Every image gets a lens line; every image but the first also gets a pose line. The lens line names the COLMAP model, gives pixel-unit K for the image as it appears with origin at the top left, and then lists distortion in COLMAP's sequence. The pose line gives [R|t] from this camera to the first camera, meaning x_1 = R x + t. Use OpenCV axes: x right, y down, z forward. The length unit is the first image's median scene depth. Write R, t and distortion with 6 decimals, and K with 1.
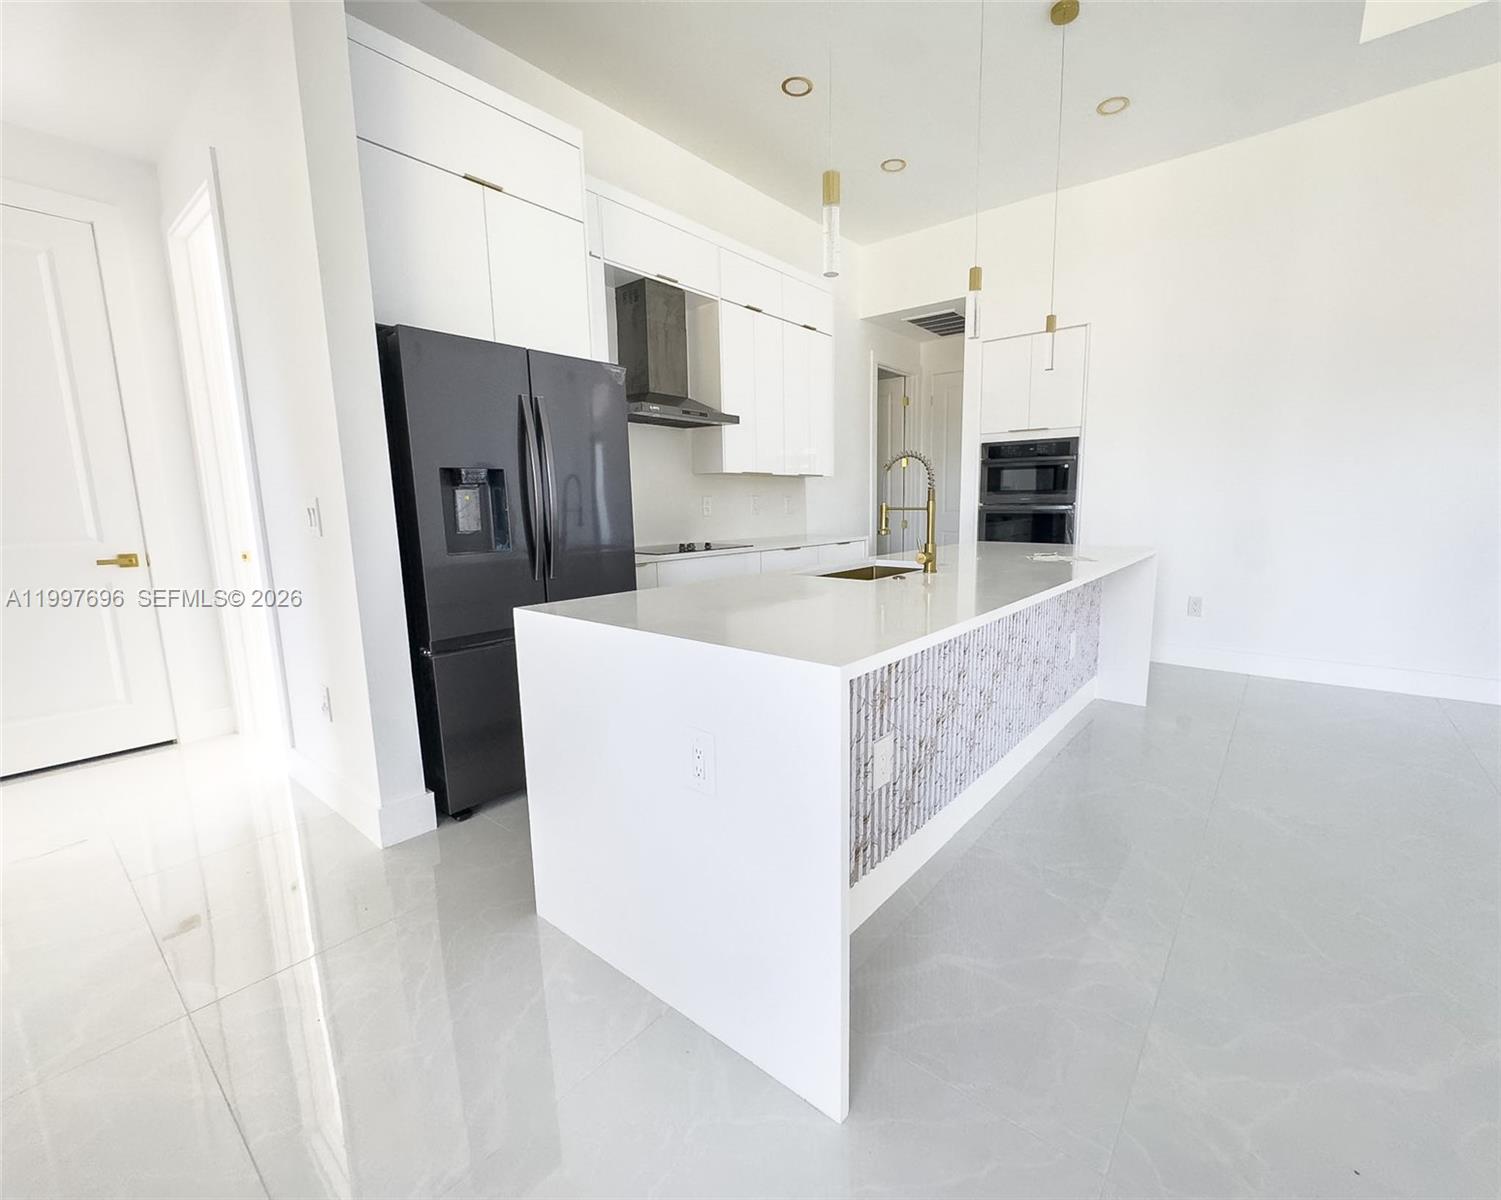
lens RADIAL K [[654.2, 0, 756.2], [0, 654.2, 579.4], [0, 0, 1]] dist [-0.001127, -0.000127]
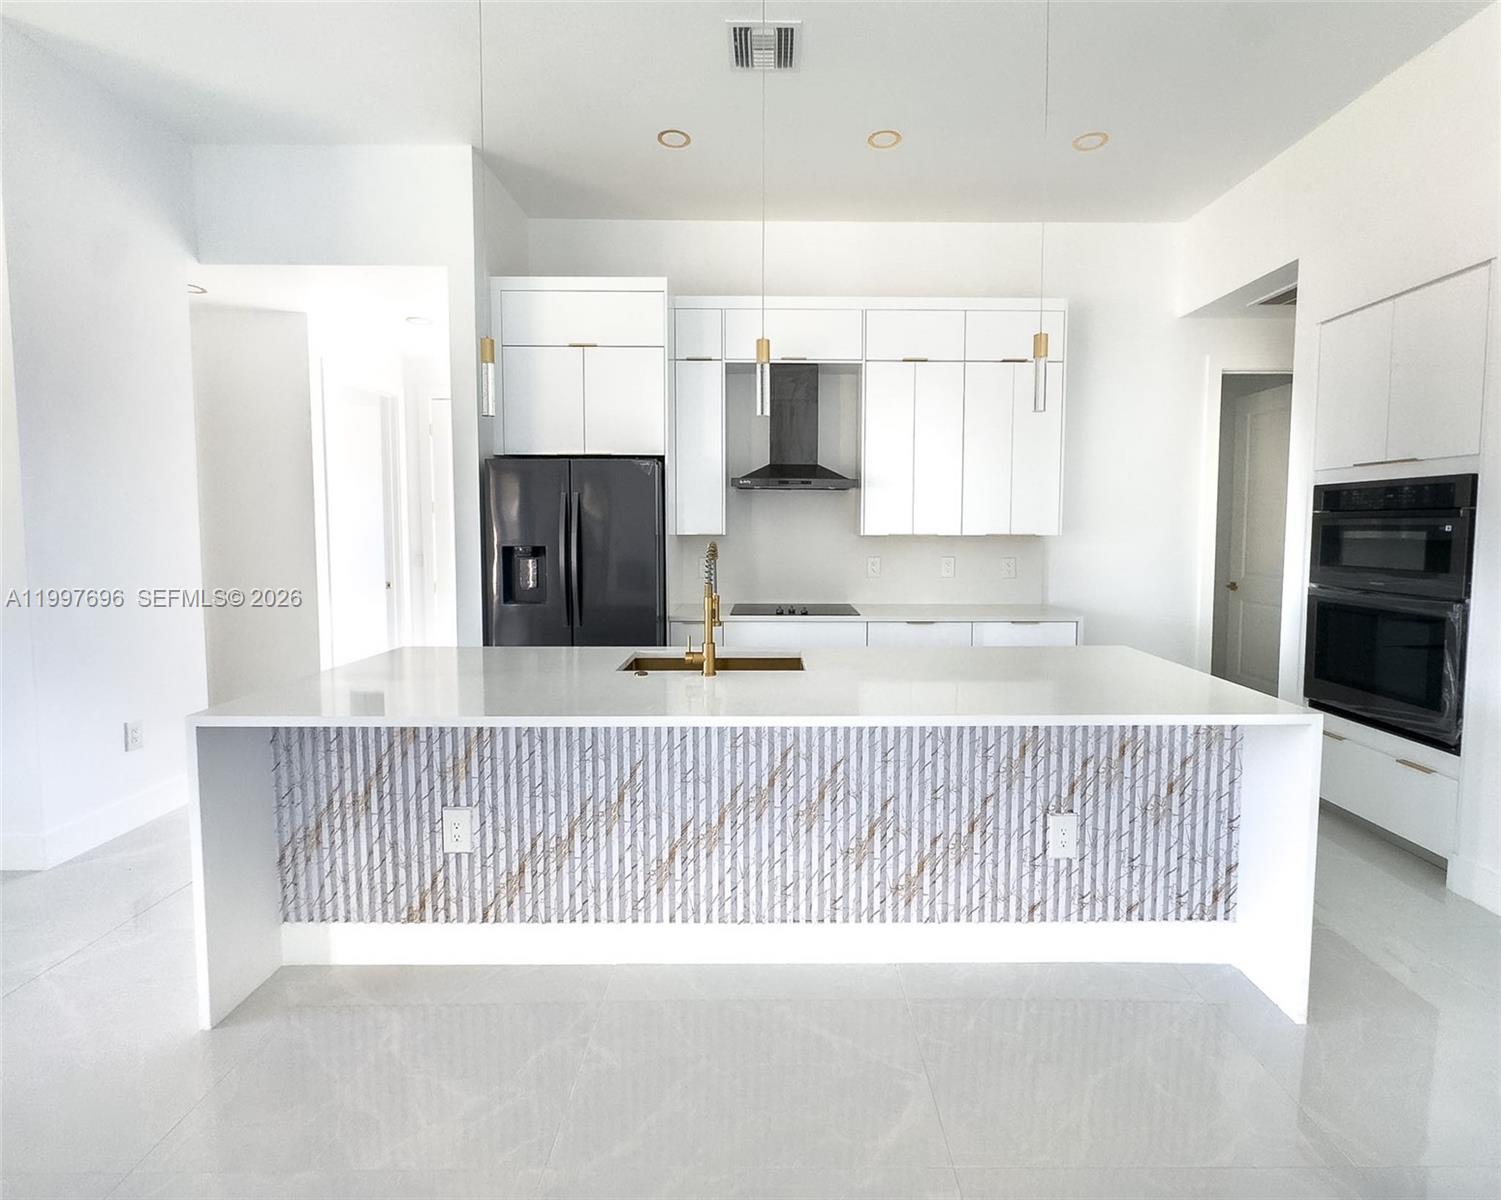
lens RADIAL K [[657.4, 0, 749.8], [0, 657.4, 545.1], [0, 0, 1]] dist [0.000123, -0.000009]
pose [[0.631980, 0.031106, -0.774360, 0.598773], [-0.098567, 0.994306, -0.040503, -0.094332], [0.768691, 0.101923, 0.631448, 0.265428]]
